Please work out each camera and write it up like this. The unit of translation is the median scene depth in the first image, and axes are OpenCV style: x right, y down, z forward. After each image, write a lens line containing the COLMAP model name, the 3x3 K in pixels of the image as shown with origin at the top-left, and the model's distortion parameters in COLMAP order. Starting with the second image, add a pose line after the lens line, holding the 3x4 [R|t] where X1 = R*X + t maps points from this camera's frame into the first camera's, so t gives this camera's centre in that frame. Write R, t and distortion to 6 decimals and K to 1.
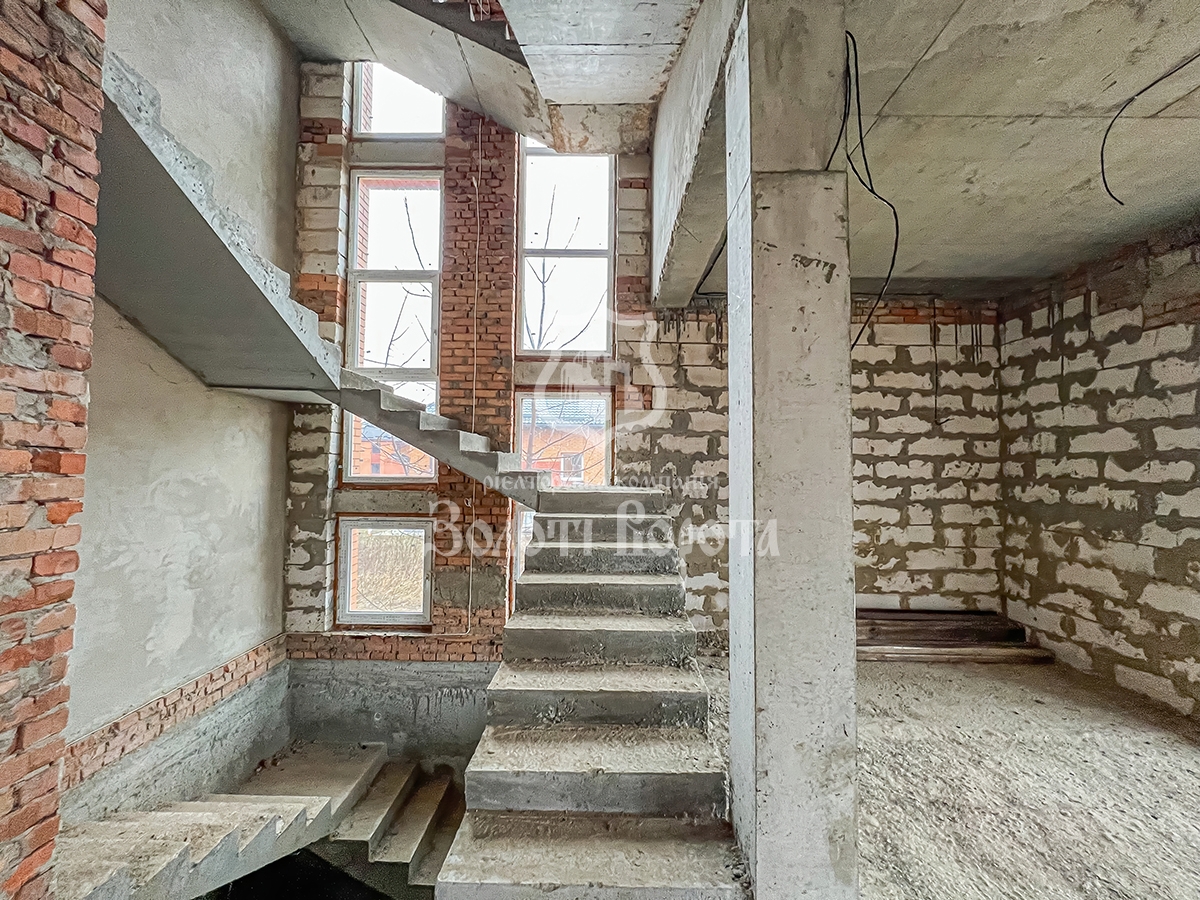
lens RADIAL K [[483.3, 0, 600.0], [0, 483.3, 450.0], [0, 0, 1]] dist [-0.000757, 0.000167]
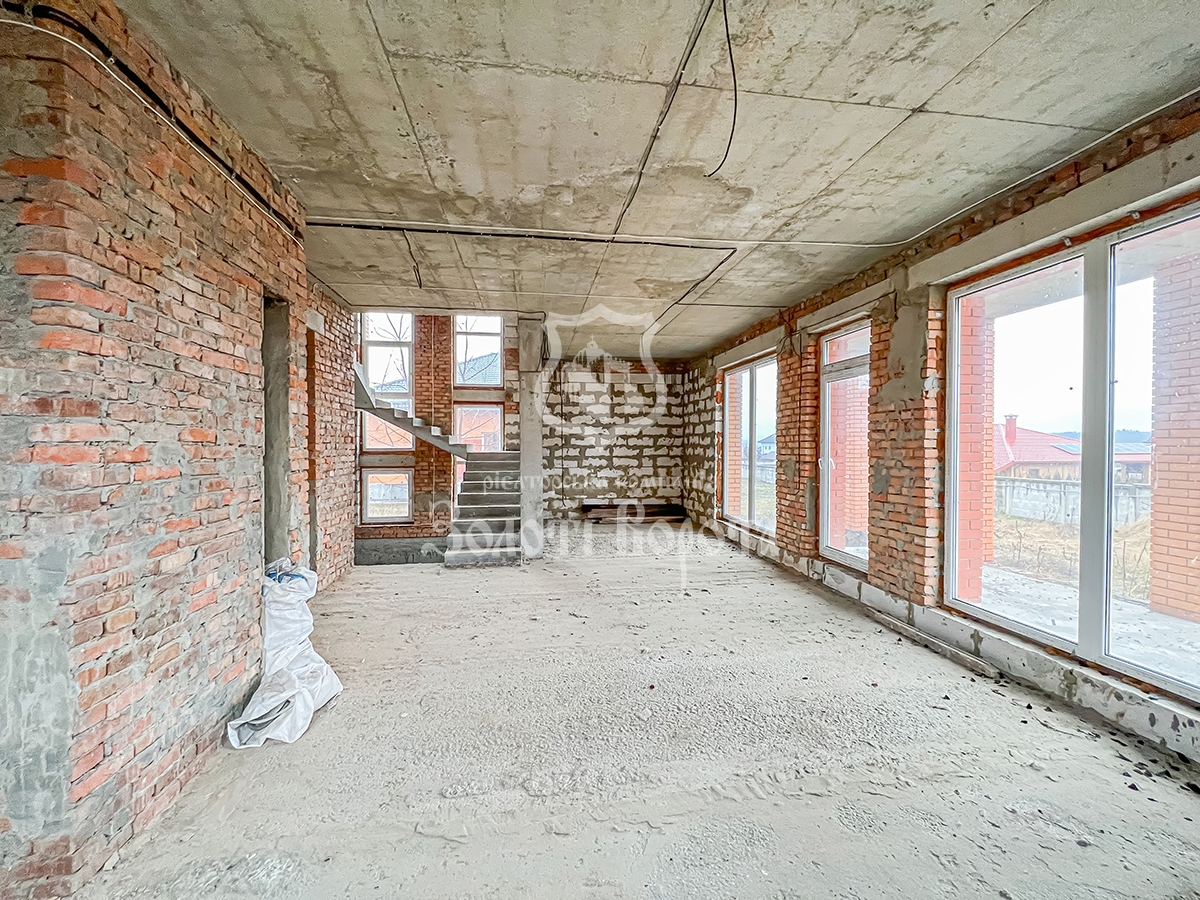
lens RADIAL K [[470.0, 0, 600.0], [0, 470.0, 450.0], [0, 0, 1]] dist [0.000430, 0.000147]
pose [[0.988170, -0.012923, 0.152816, 0.127367], [0.005708, 0.998852, 0.047562, -0.023141], [-0.153256, -0.046127, 0.987109, -1.059189]]
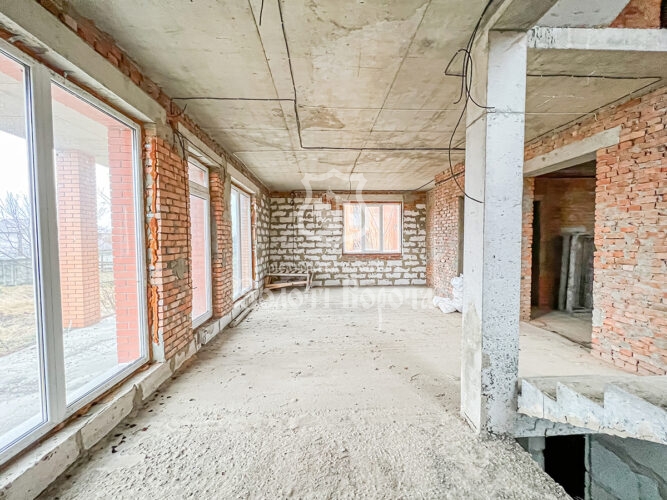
lens RADIAL K [[275.2, 0, 333.5], [0, 275.2, 250.0], [0, 0, 1]] dist [-0.001140, -0.000015]
pose [[-0.998492, -0.001200, -0.054879, 0.448655], [-0.001386, 0.999993, 0.003347, 0.039599], [0.054874, 0.003418, -0.998487, 0.831572]]
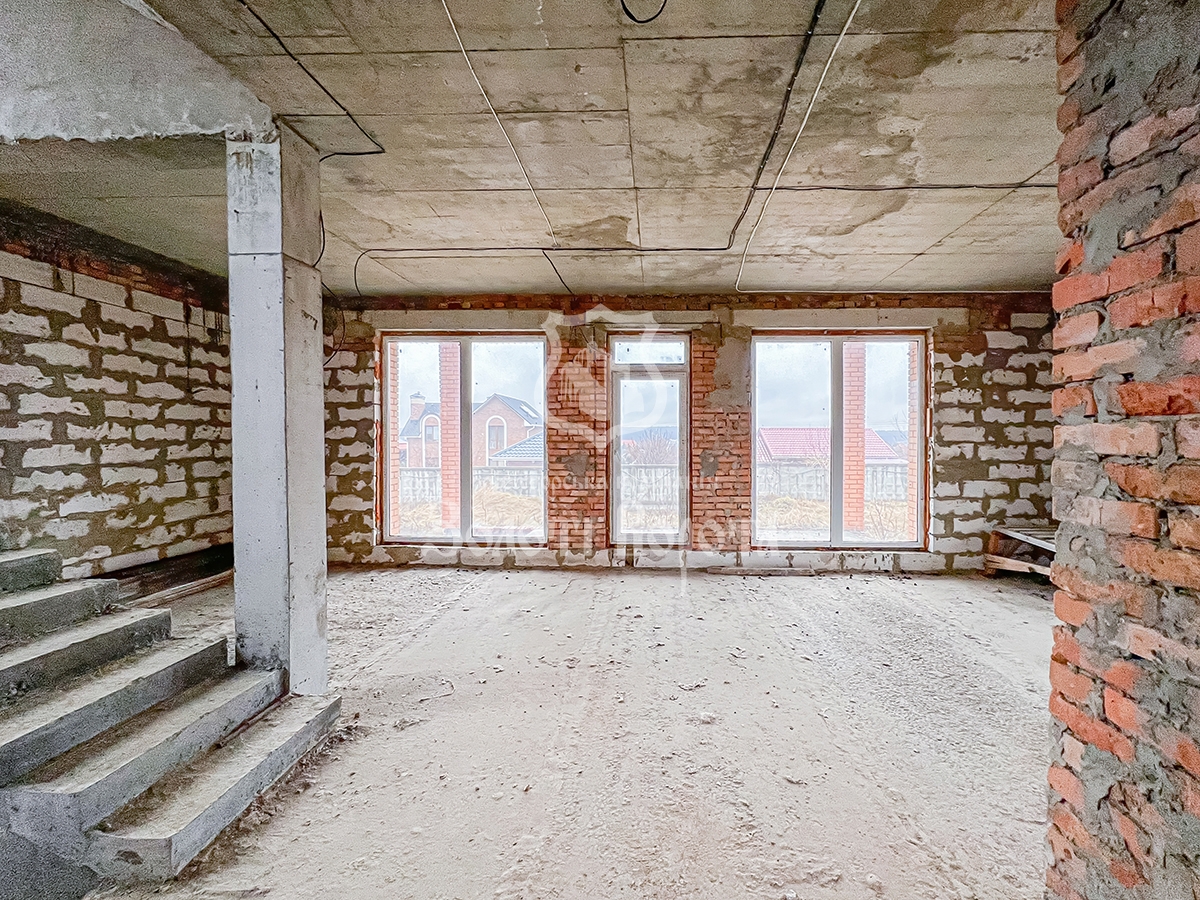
lens RADIAL K [[501.0, 0, 630.2], [0, 501.0, 443.8], [0, 0, 1]] dist [-0.001077, 0.000012]
pose [[0.041618, -0.025104, 0.998818, -0.449710], [-0.034870, 0.999039, 0.026563, -0.000323], [-0.998525, -0.035934, 0.040703, -0.097376]]
